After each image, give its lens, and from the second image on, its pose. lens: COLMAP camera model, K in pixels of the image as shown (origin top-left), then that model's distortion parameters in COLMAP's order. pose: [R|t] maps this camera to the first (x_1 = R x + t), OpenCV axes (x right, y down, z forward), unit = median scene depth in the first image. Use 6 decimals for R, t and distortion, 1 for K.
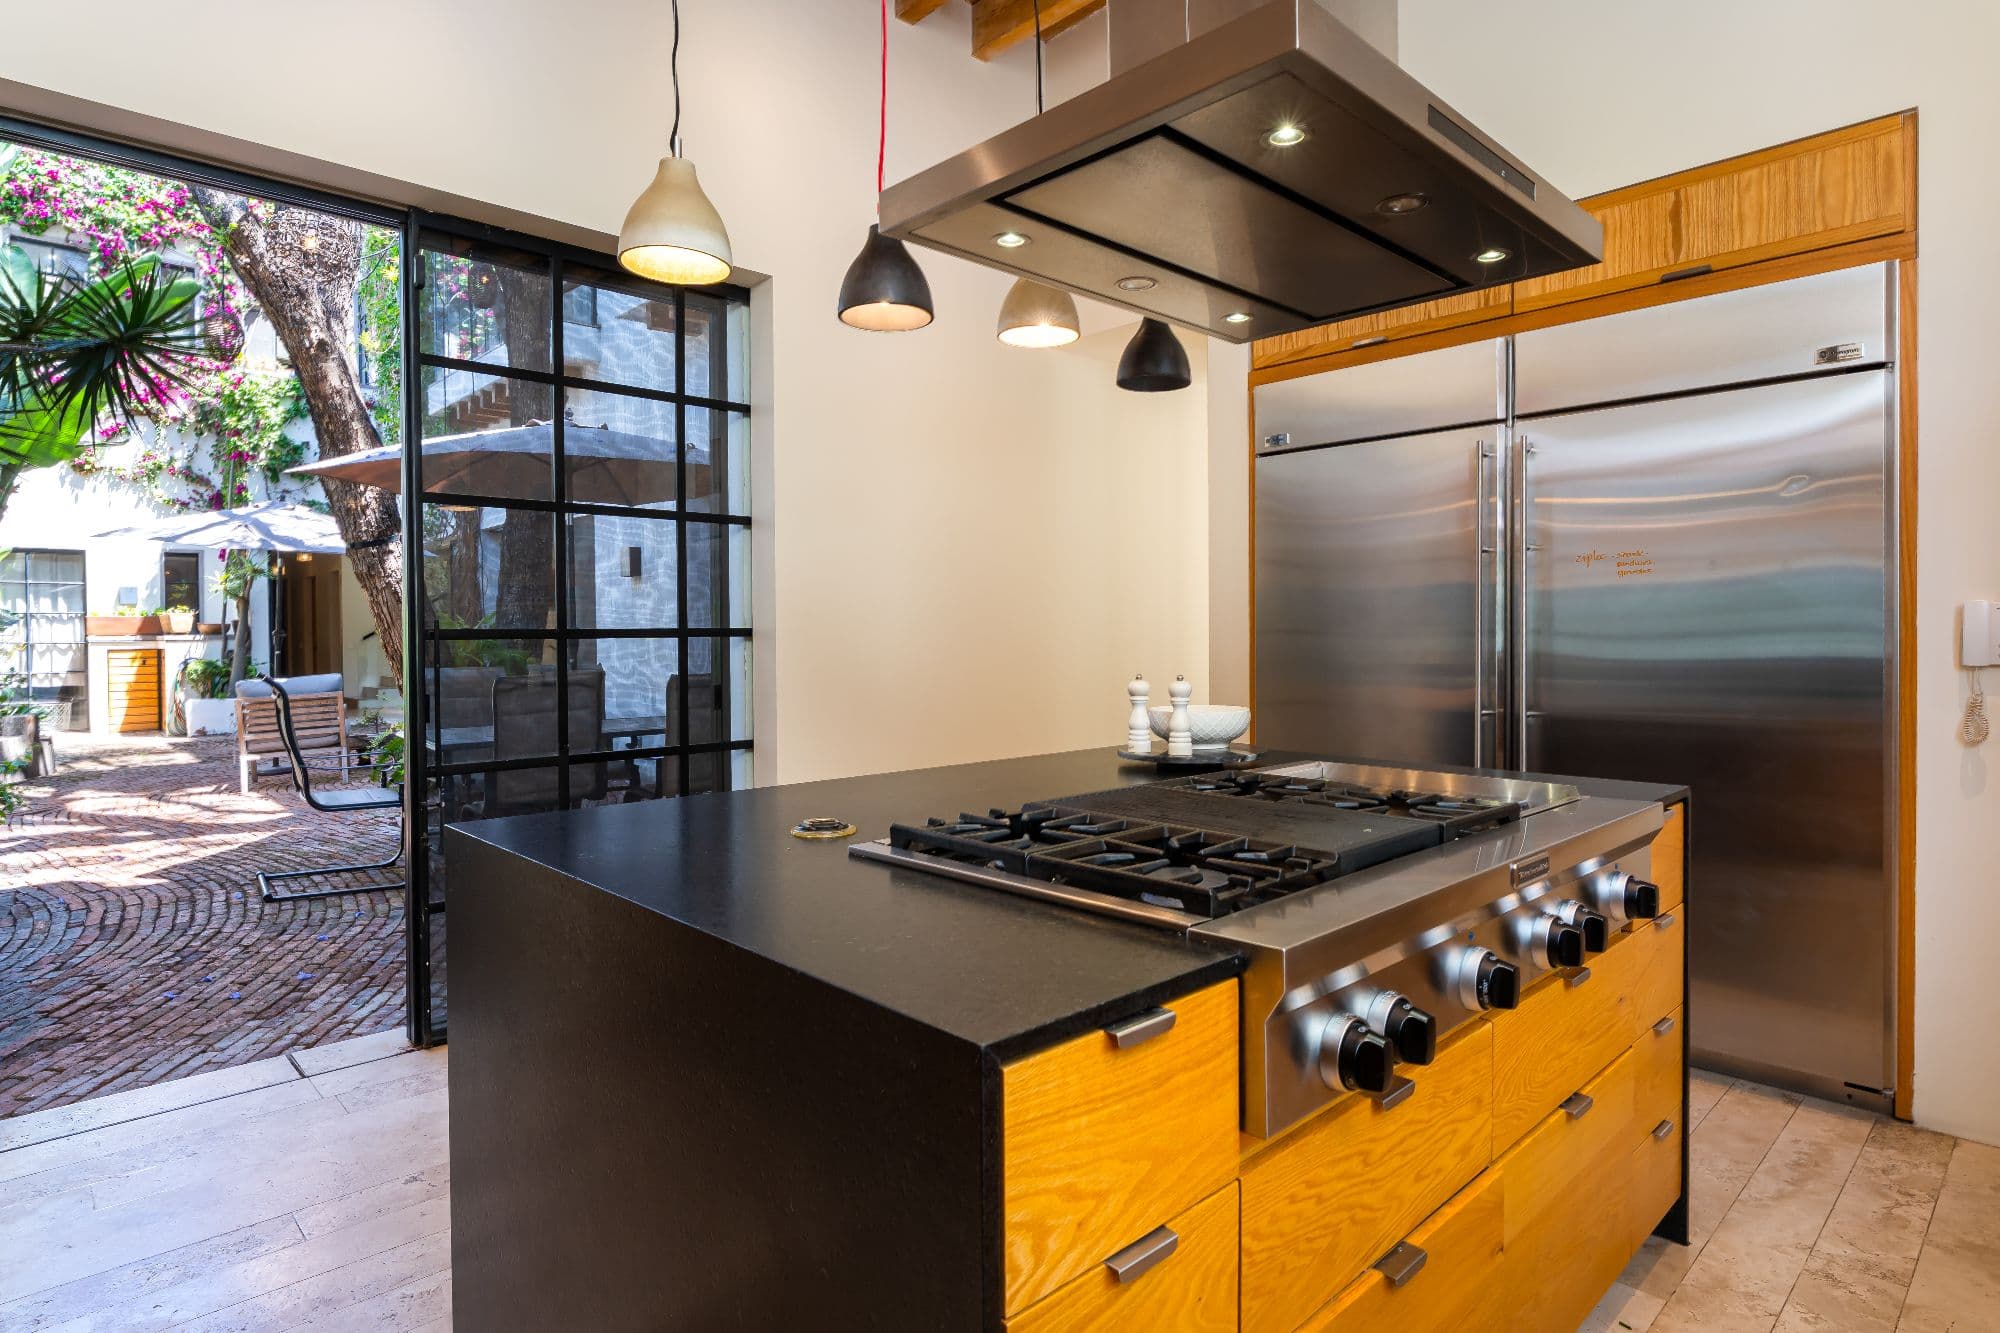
lens RADIAL K [[1073.9, 0, 1012.2], [0, 1073.9, 639.1], [0, 0, 1]] dist [0.000883, -0.005229]
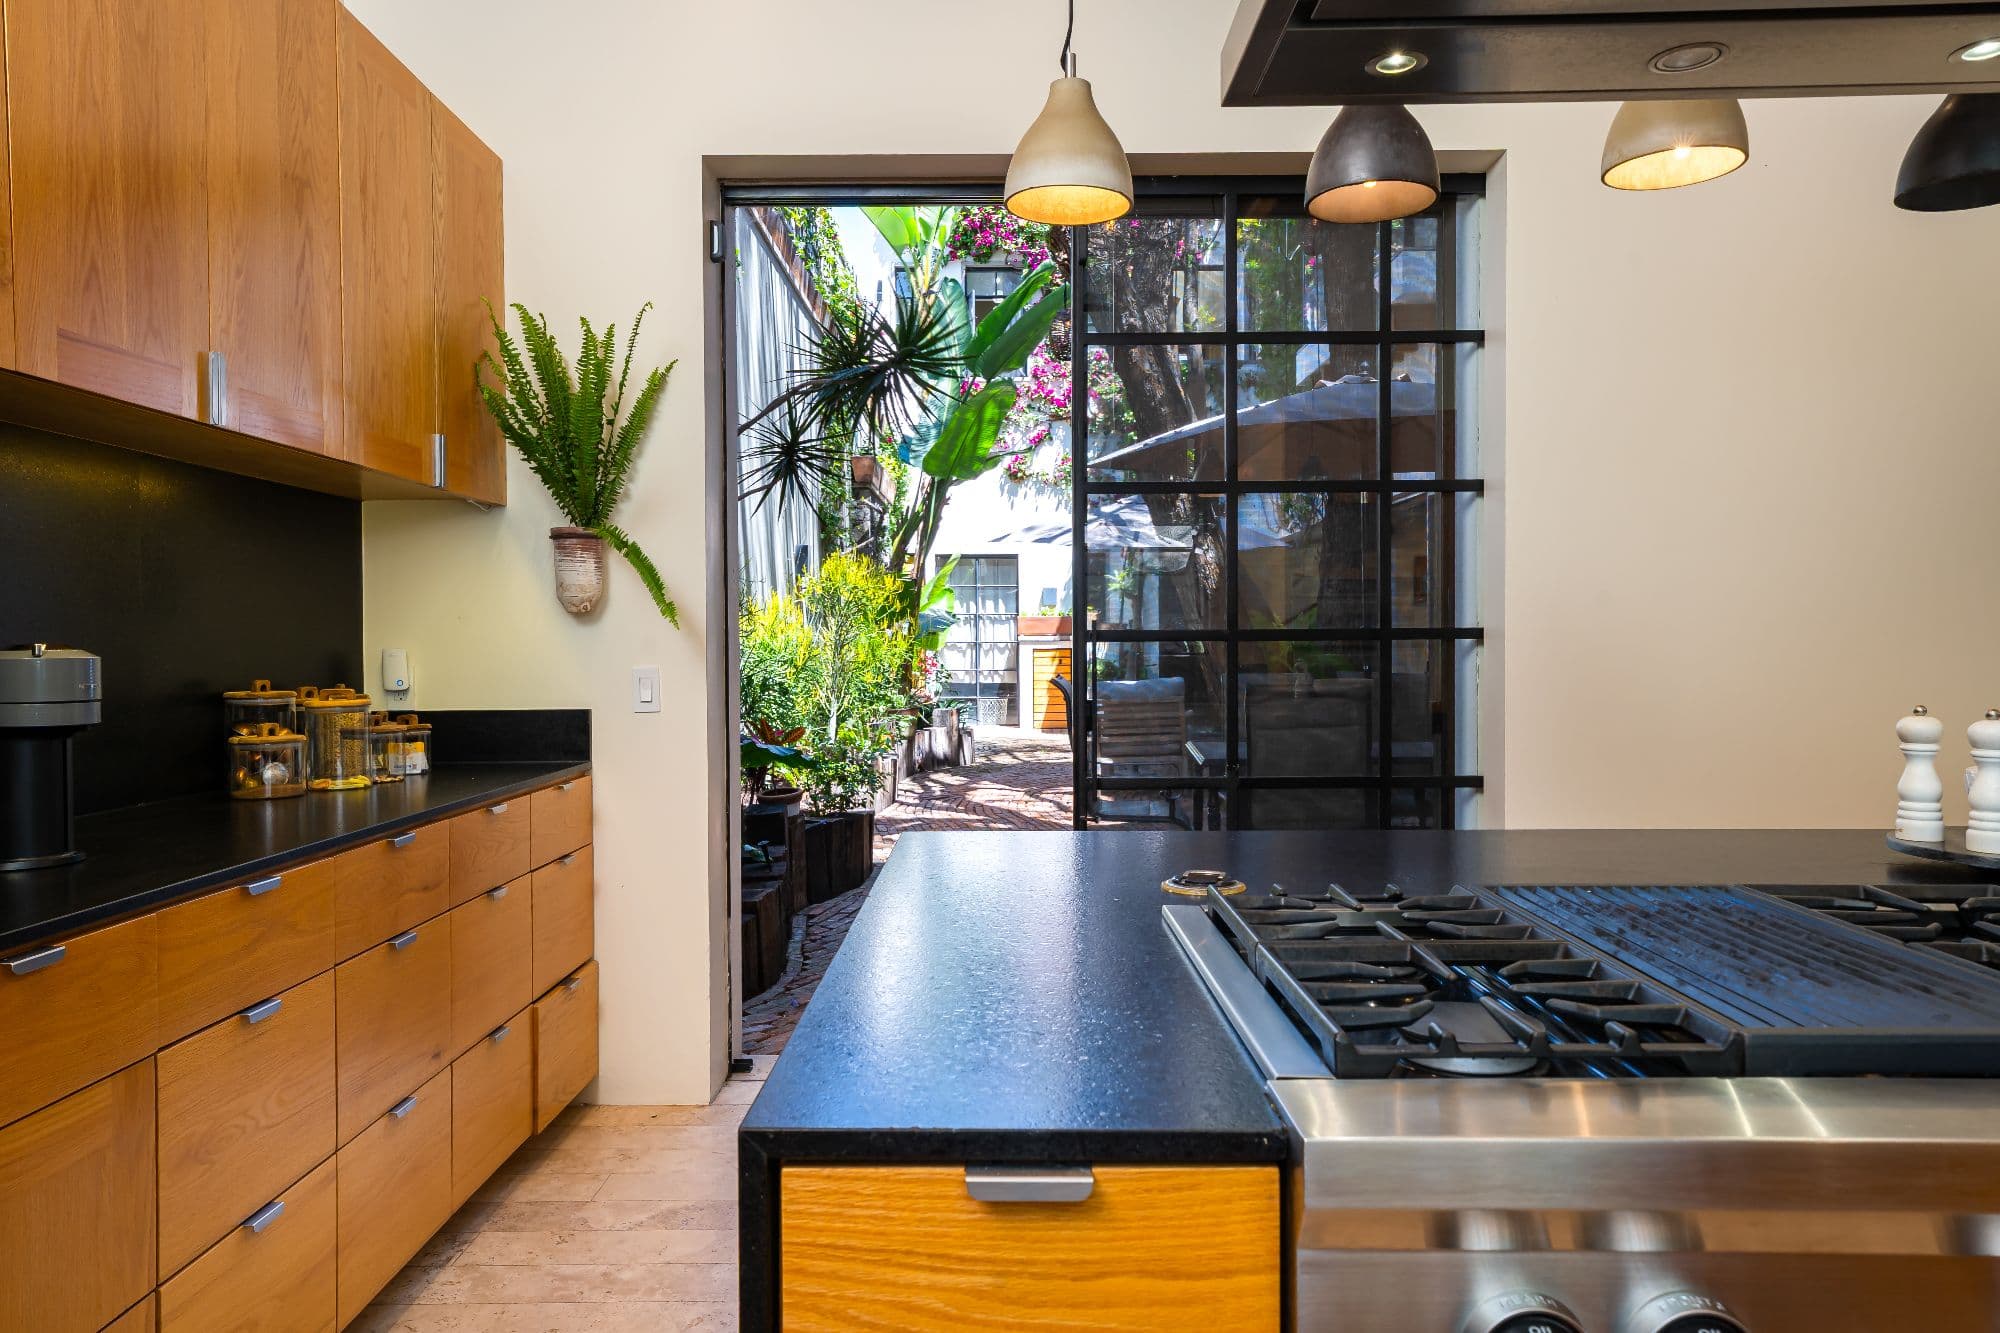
lens RADIAL K [[1362.8, 0, 997.2], [0, 1362.8, 645.3], [0, 0, 1]] dist [-0.002609, -0.001774]
pose [[0.721092, 0.007753, -0.692796, 0.048163], [-0.005990, 0.999970, 0.004957, -0.000139], [0.692813, 0.000576, 0.721117, 0.021635]]
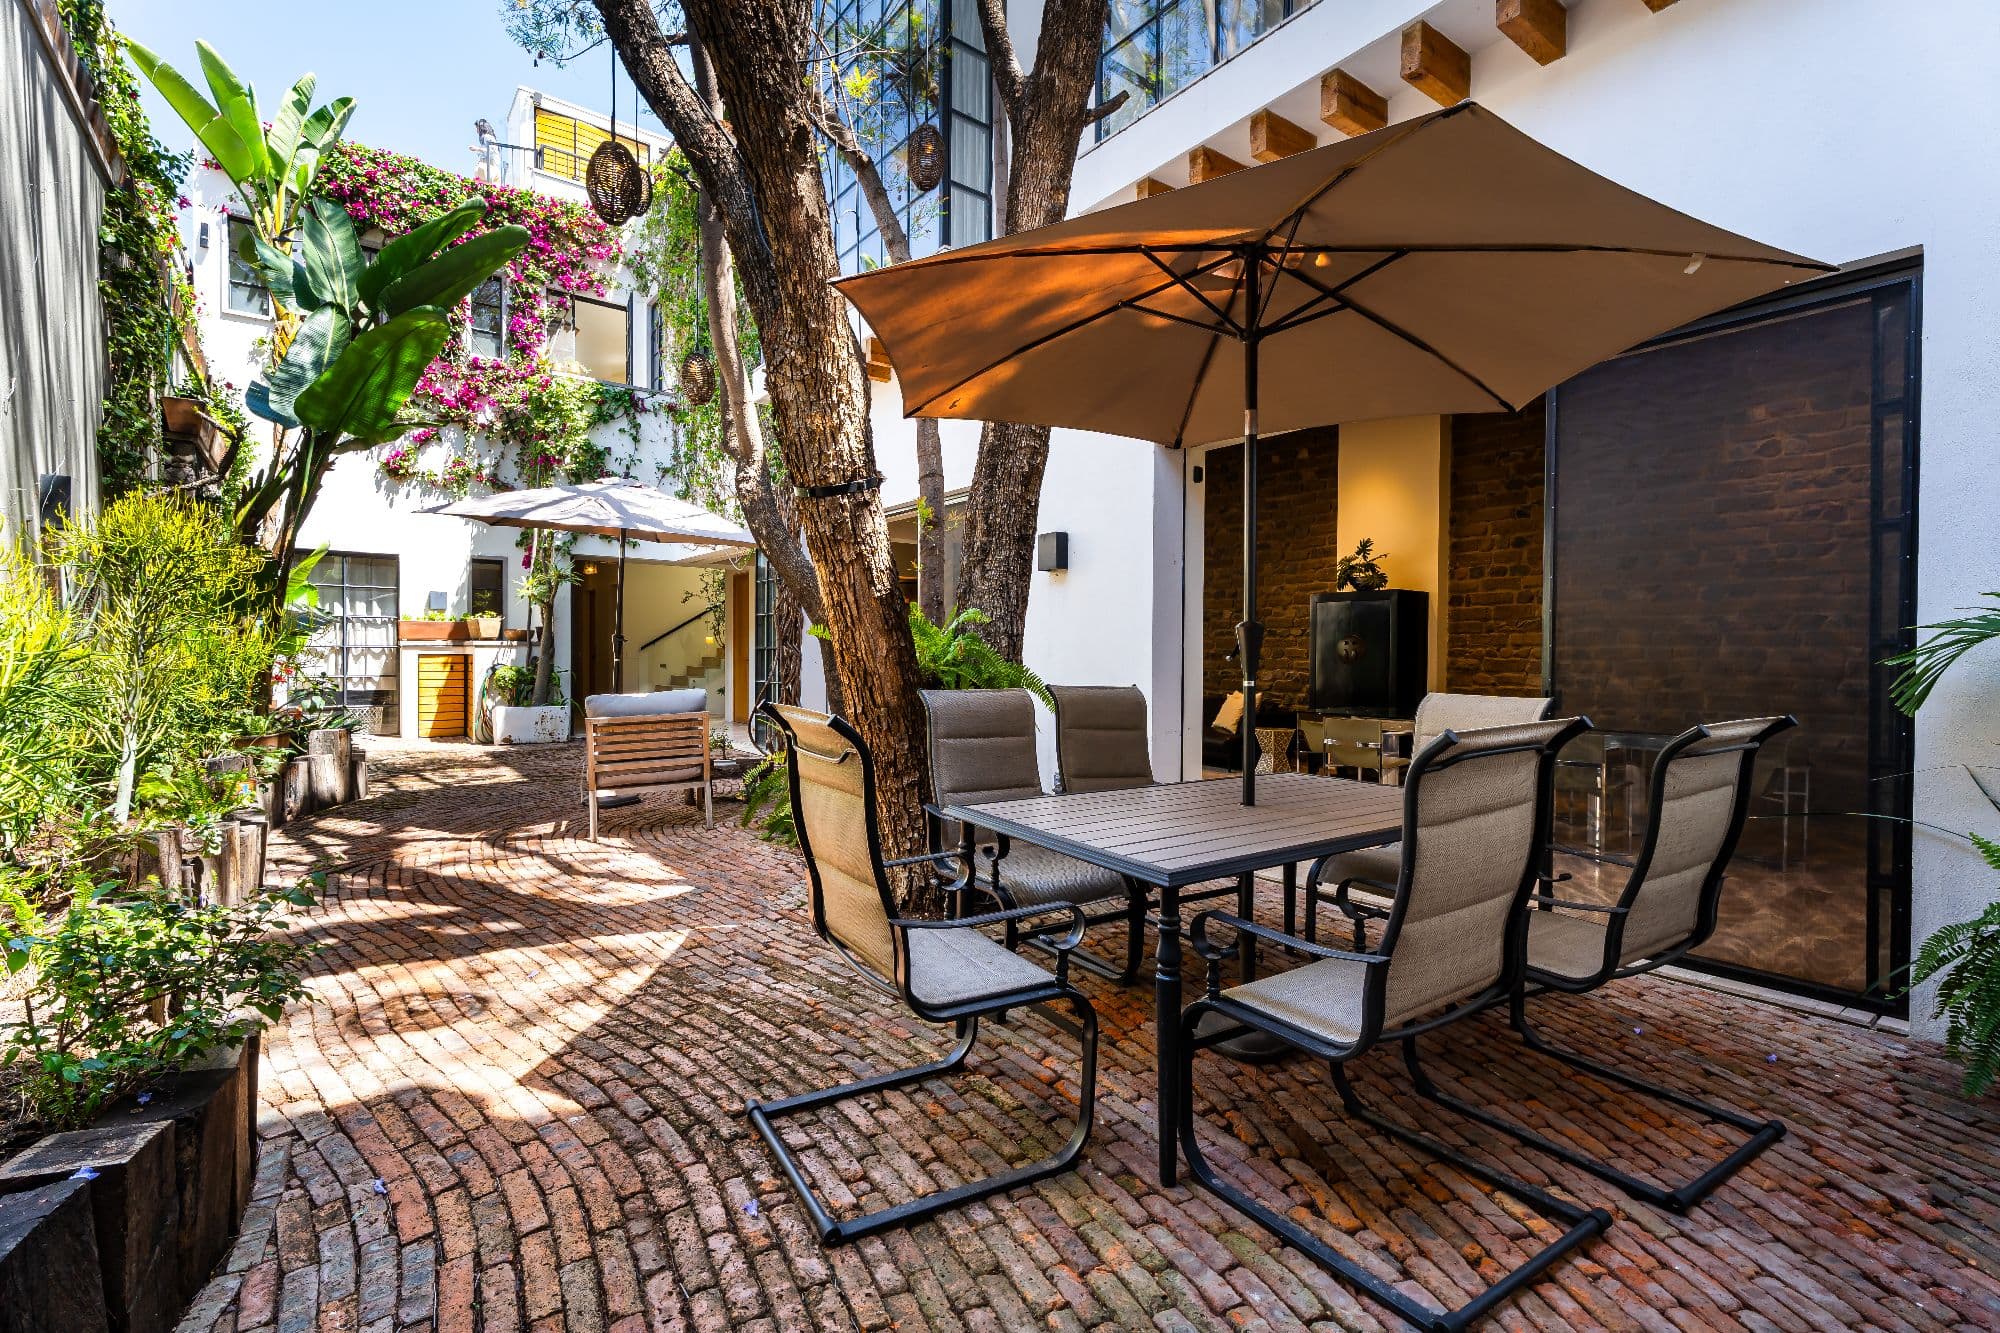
lens RADIAL K [[889.2, 0, 1004.2], [0, 889.2, 663.5], [0, 0, 1]] dist [0.004783, 0.001285]
pose [[0.994115, 0.017934, -0.106835, -0.213750], [-0.017489, 0.999834, 0.005102, 0.004429], [0.106909, -0.003204, 0.994264, 0.234112]]
